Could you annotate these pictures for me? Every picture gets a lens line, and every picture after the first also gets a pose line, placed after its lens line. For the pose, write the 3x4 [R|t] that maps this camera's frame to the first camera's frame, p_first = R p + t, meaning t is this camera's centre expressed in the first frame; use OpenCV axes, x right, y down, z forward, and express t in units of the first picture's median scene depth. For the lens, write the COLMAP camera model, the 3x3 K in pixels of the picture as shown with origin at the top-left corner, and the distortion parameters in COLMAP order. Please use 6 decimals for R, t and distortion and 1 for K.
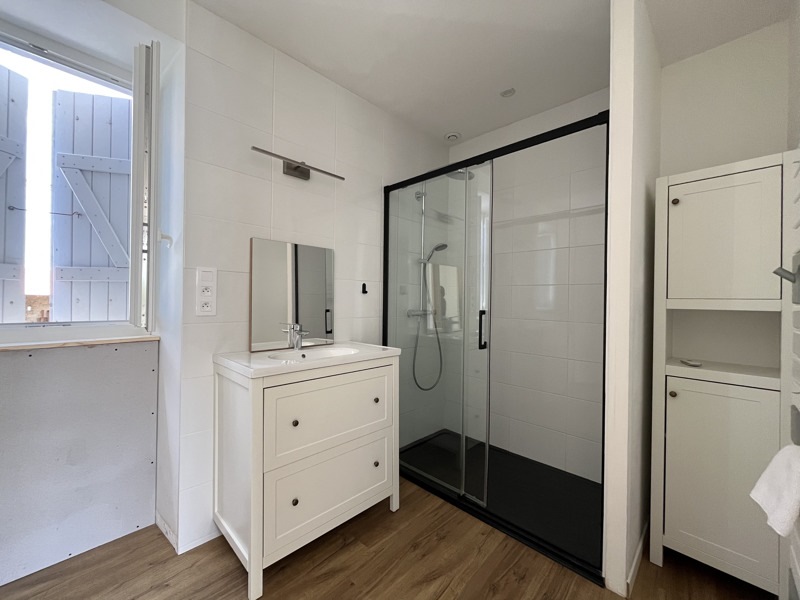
lens RADIAL K [[321.3, 0, 397.0], [0, 321.3, 299.7], [0, 0, 1]] dist [-0.000108, -0.000814]
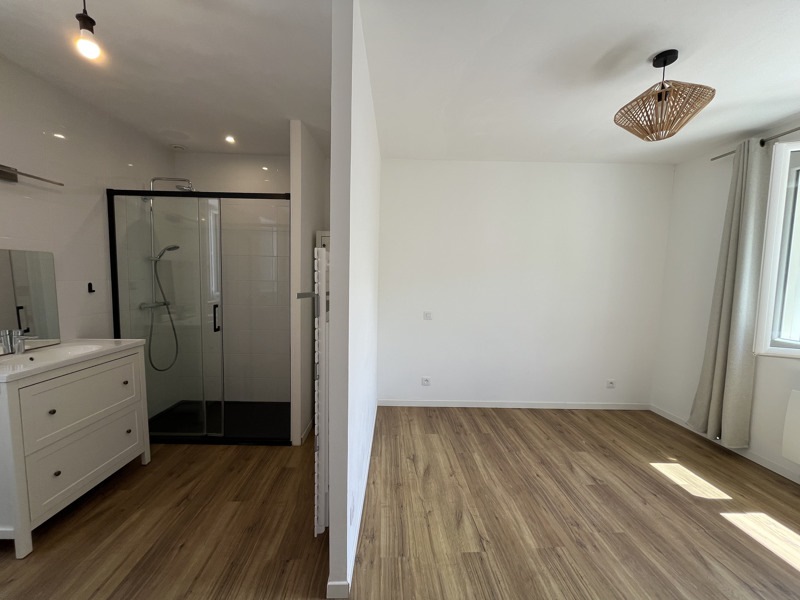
lens RADIAL K [[321.3, 0, 397.0], [0, 321.3, 299.7], [0, 0, 1]] dist [-0.000108, -0.000814]
pose [[0.704000, -0.053779, 0.708161, -0.169390], [-0.011033, 0.996180, 0.086619, -0.116703], [-0.710114, -0.068793, 0.700718, -0.545791]]
